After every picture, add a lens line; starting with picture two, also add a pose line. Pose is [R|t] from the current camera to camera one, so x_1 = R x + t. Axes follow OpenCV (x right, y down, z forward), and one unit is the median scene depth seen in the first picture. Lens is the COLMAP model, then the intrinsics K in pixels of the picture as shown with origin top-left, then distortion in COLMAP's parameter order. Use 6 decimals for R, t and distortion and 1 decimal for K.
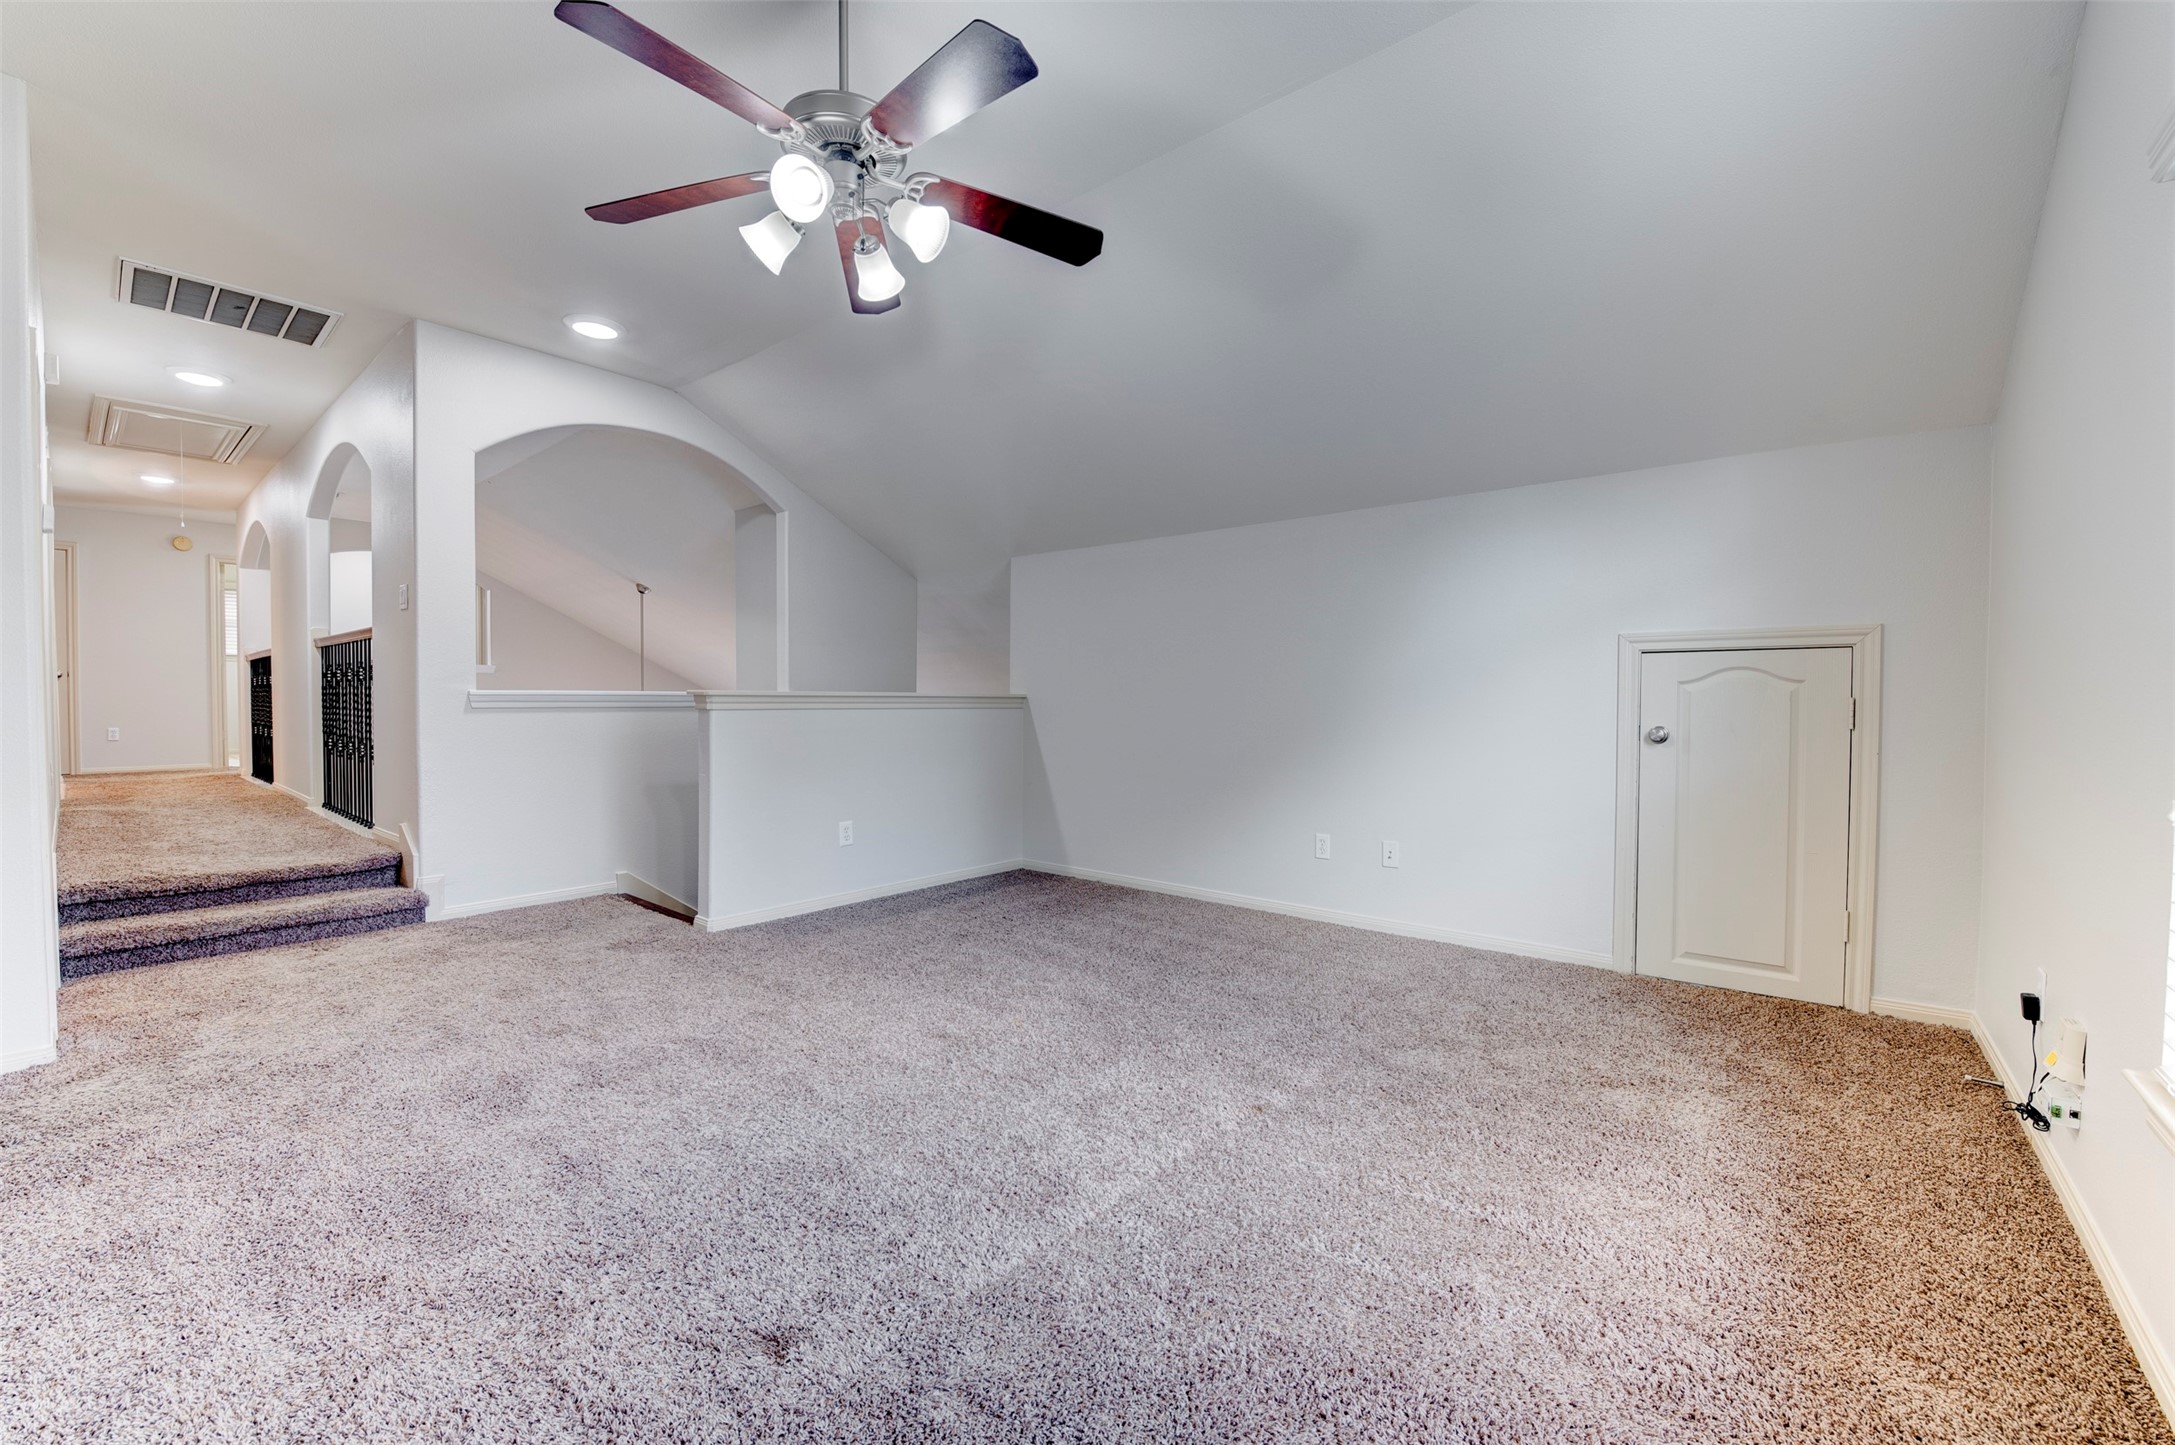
lens RADIAL K [[867.3, 0, 1087.5], [0, 867.3, 722.5], [0, 0, 1]] dist [-0.021089, 0.000011]
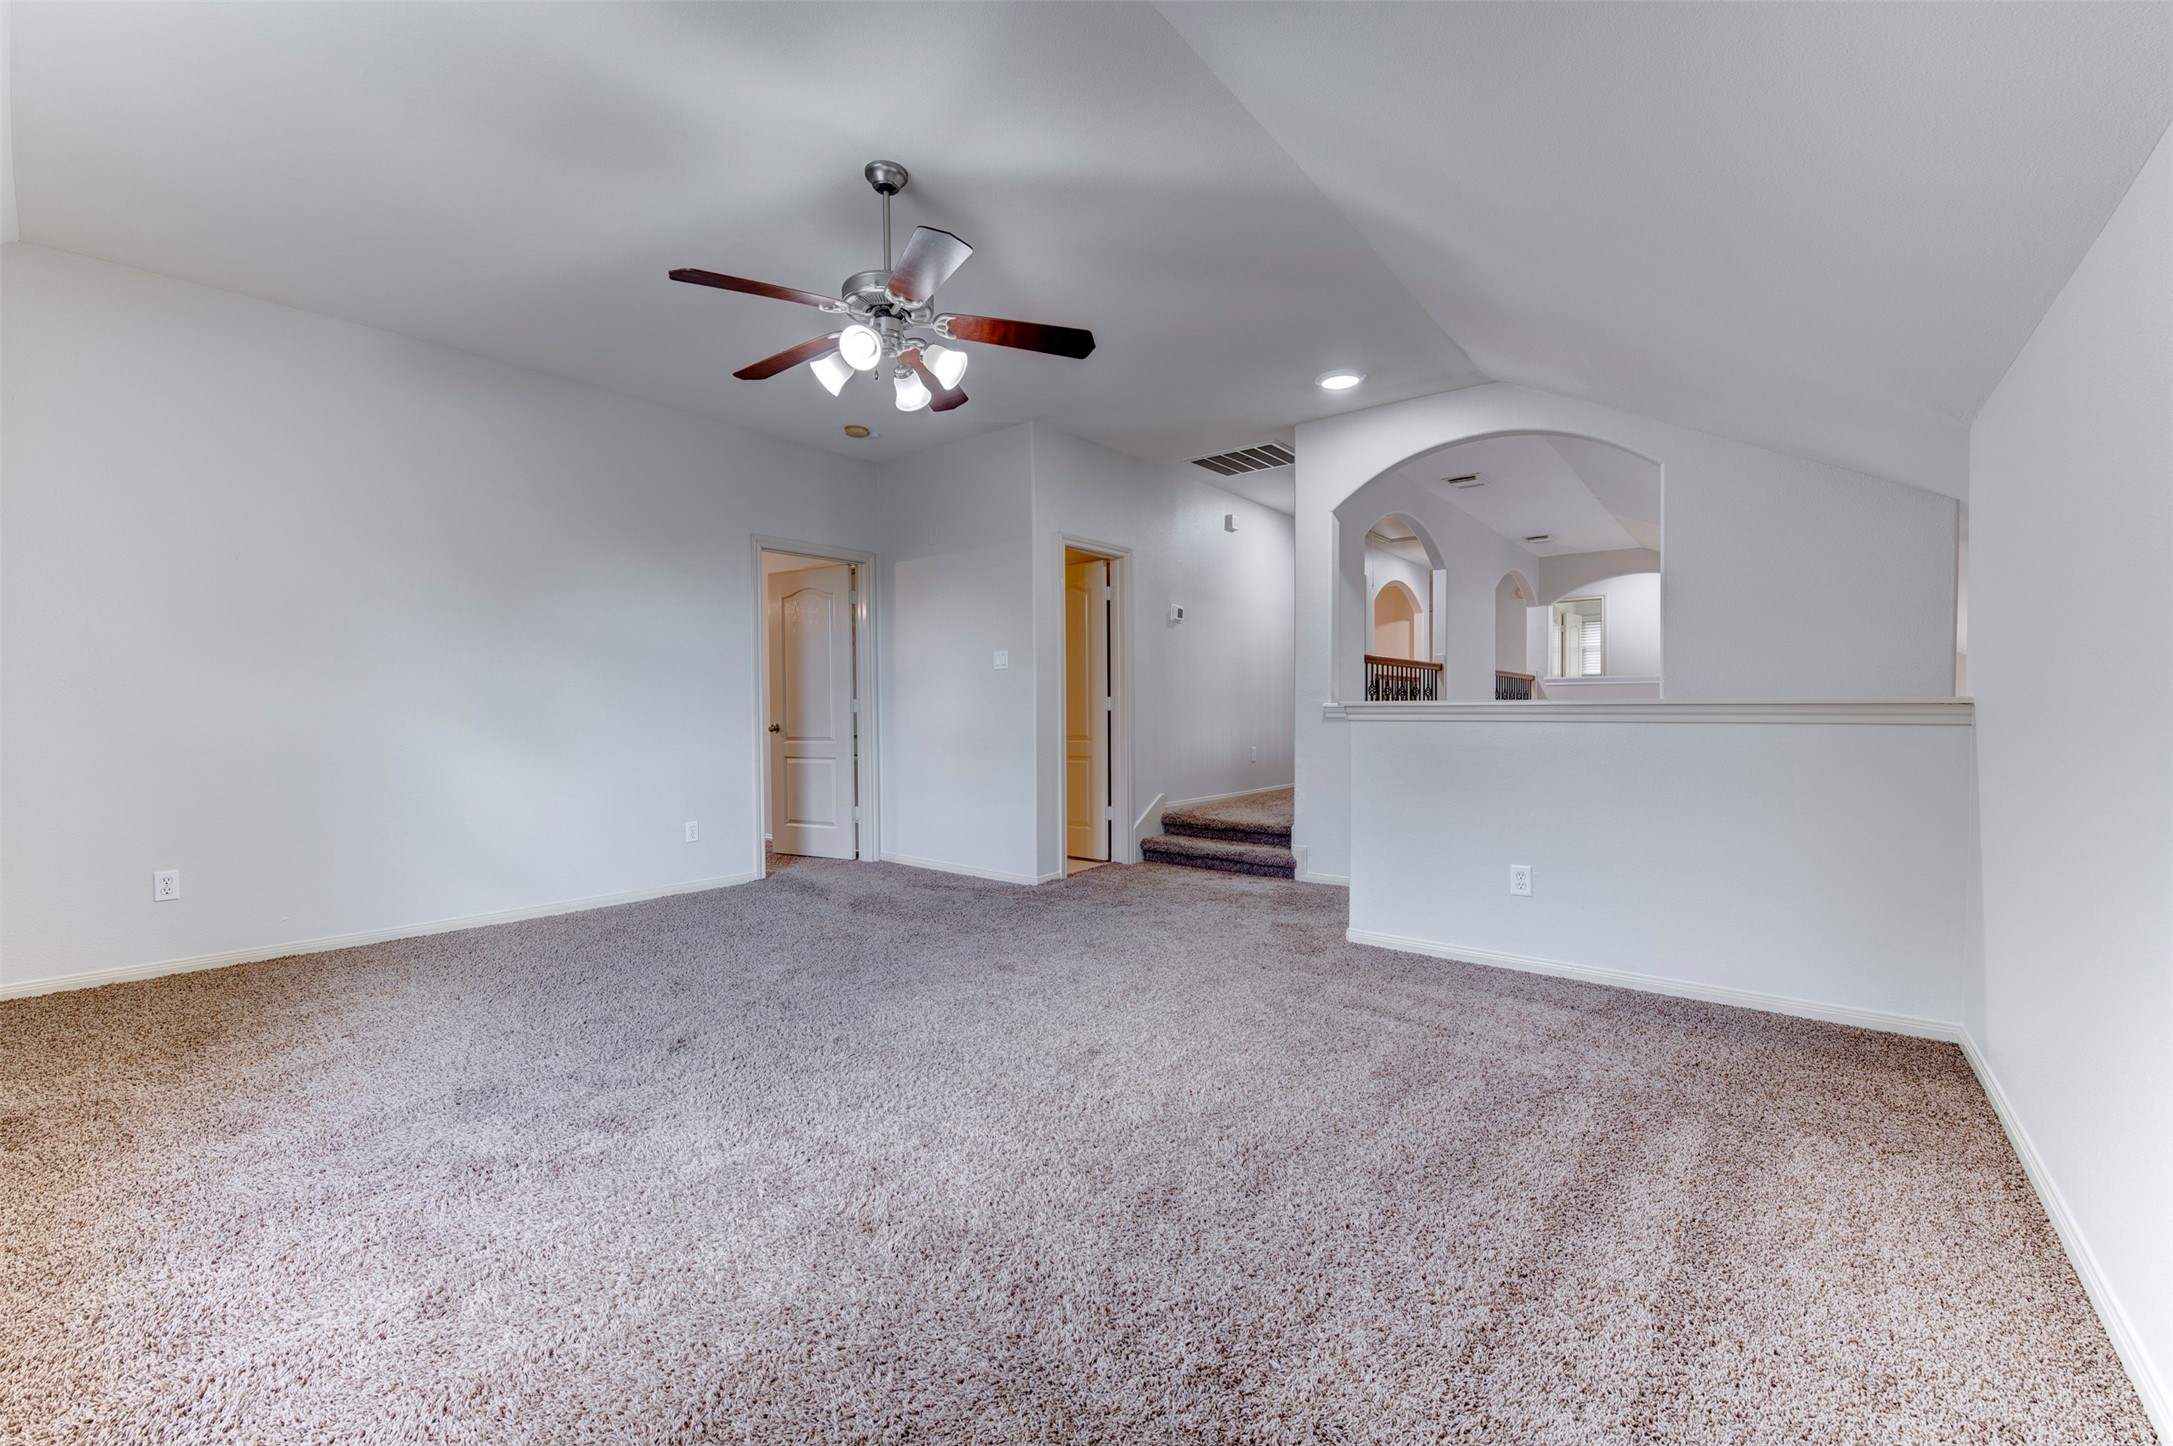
lens RADIAL K [[866.5, 0, 1086.5], [0, 866.5, 723.0], [0, 0, 1]] dist [-0.021089, 0.000011]
pose [[0.013674, 0.012321, -0.999831, 0.558522], [-0.022680, 0.999671, 0.012009, -0.017429], [0.999649, 0.022512, 0.013949, 0.664102]]
